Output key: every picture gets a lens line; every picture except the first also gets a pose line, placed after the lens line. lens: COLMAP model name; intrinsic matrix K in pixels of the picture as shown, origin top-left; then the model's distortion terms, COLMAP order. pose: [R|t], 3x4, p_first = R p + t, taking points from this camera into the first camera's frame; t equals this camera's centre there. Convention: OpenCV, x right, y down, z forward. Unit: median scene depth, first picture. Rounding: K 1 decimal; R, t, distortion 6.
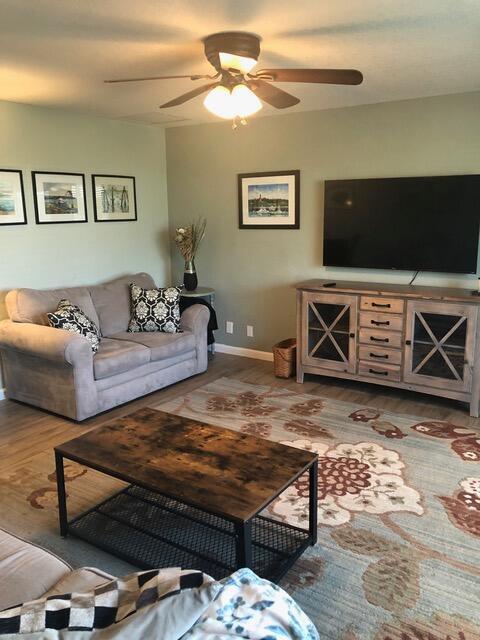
lens RADIAL K [[528.3, 0, 245.6], [0, 528.3, 315.4], [0, 0, 1]] dist [0.056793, -0.063851]
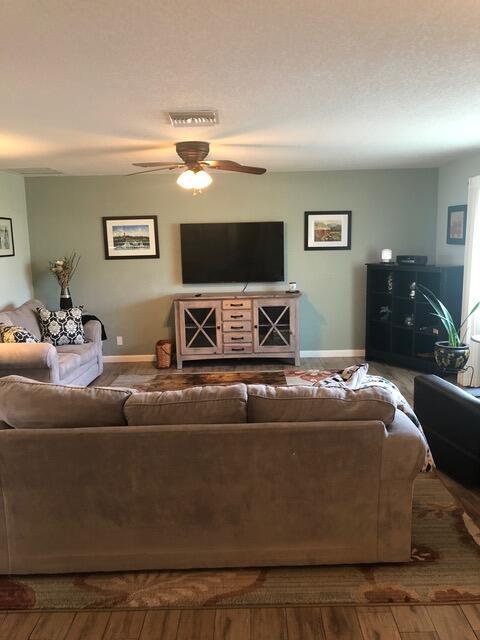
lens RADIAL K [[528.3, 0, 245.6], [0, 528.3, 315.4], [0, 0, 1]] dist [0.056793, -0.063851]
pose [[0.836178, -0.090750, 0.540898, -0.490835], [0.125016, 0.991791, -0.026864, 0.049331], [-0.534020, 0.090084, 0.840659, -0.258881]]
